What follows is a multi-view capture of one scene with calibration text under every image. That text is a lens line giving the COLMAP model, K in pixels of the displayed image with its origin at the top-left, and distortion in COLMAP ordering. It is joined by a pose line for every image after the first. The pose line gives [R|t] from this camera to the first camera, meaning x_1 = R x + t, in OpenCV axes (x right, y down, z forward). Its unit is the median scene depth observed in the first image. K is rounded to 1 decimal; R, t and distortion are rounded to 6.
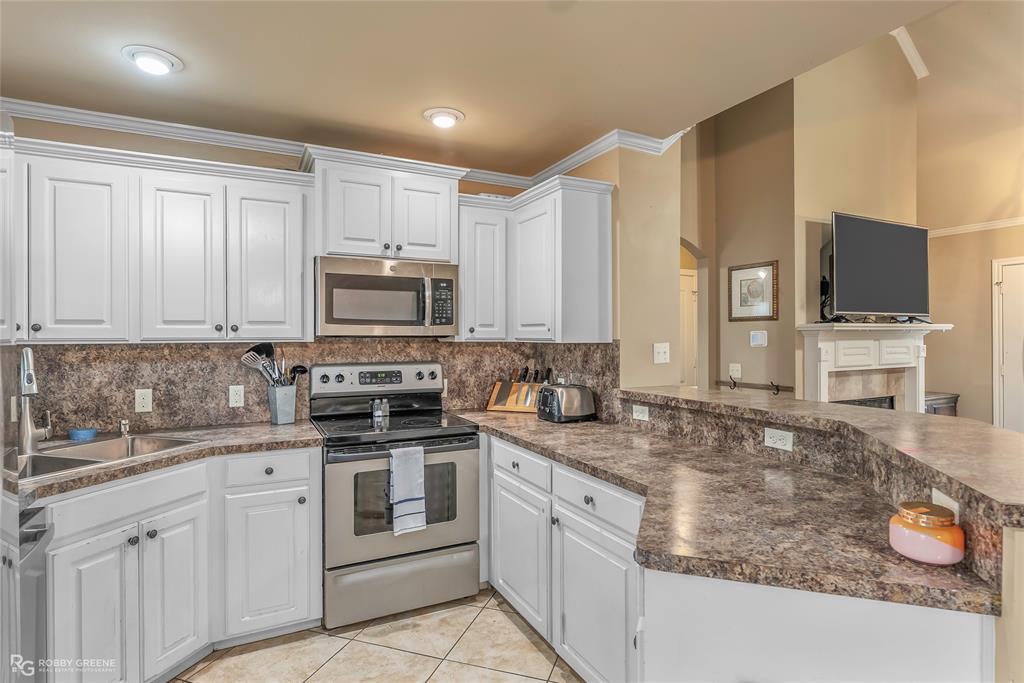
lens RADIAL K [[536.7, 0, 512.6], [0, 536.7, 335.9], [0, 0, 1]] dist [-0.000156, -0.000434]
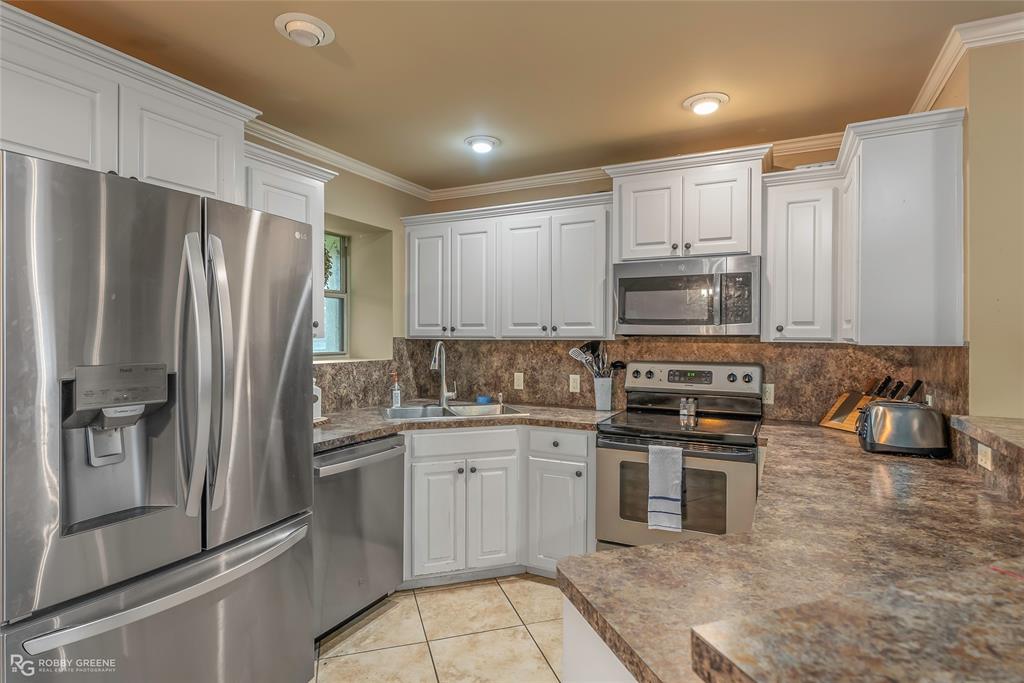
lens RADIAL K [[532.5, 0, 515.5], [0, 532.5, 337.5], [0, 0, 1]] dist [-0.000177, 0.000812]
pose [[0.594749, 0.006716, -0.803884, 0.416846], [-0.003773, 0.999977, 0.005563, 0.000188], [0.803903, -0.000276, 0.594761, 0.171886]]
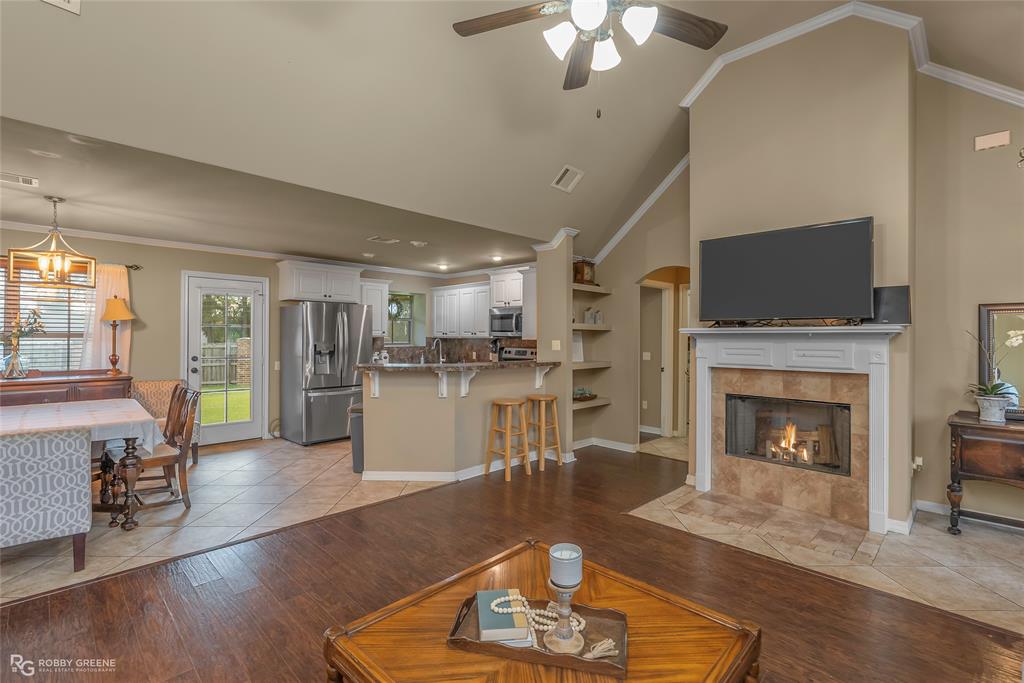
lens RADIAL K [[468.4, 0, 516.3], [0, 468.4, 341.6], [0, 0, 1]] dist [-0.005314, 0.000617]
pose [[0.327616, 0.014235, -0.944704, 2.120397], [-0.007383, 0.999895, 0.012506, -0.003722], [0.944782, 0.002878, 0.327687, 0.299891]]
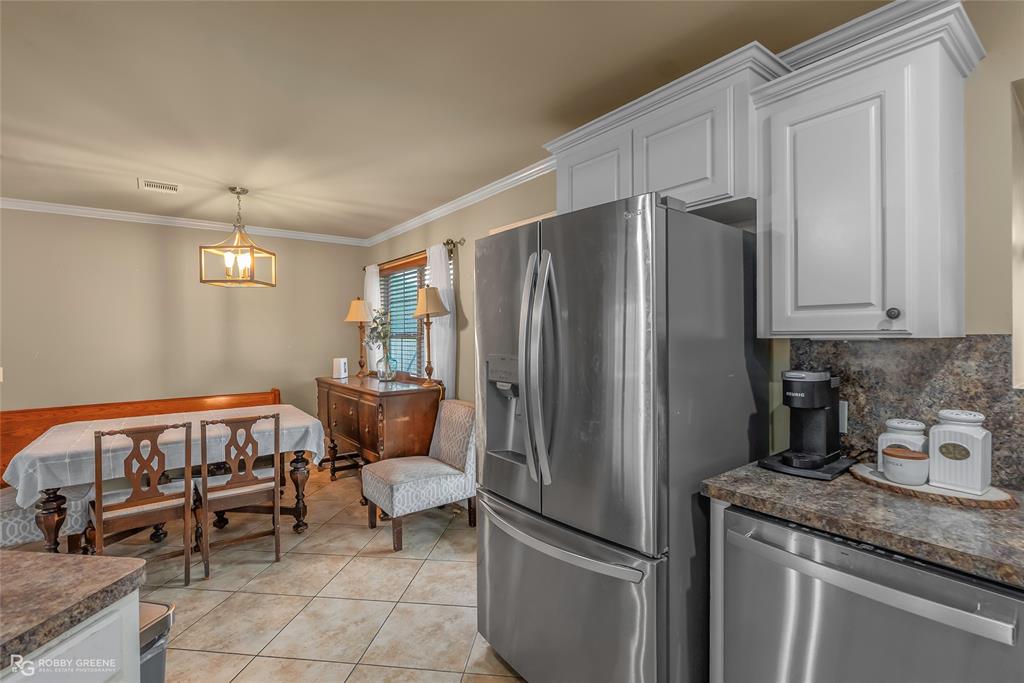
lens RADIAL K [[468.4, 0, 511.5], [0, 468.4, 337.1], [0, 0, 1]] dist [-0.005314, 0.000617]
pose [[-0.980403, 0.014183, -0.196492, -0.105452], [0.012378, 0.999869, 0.010410, -0.003042], [0.196614, 0.007774, -0.980450, 0.856517]]
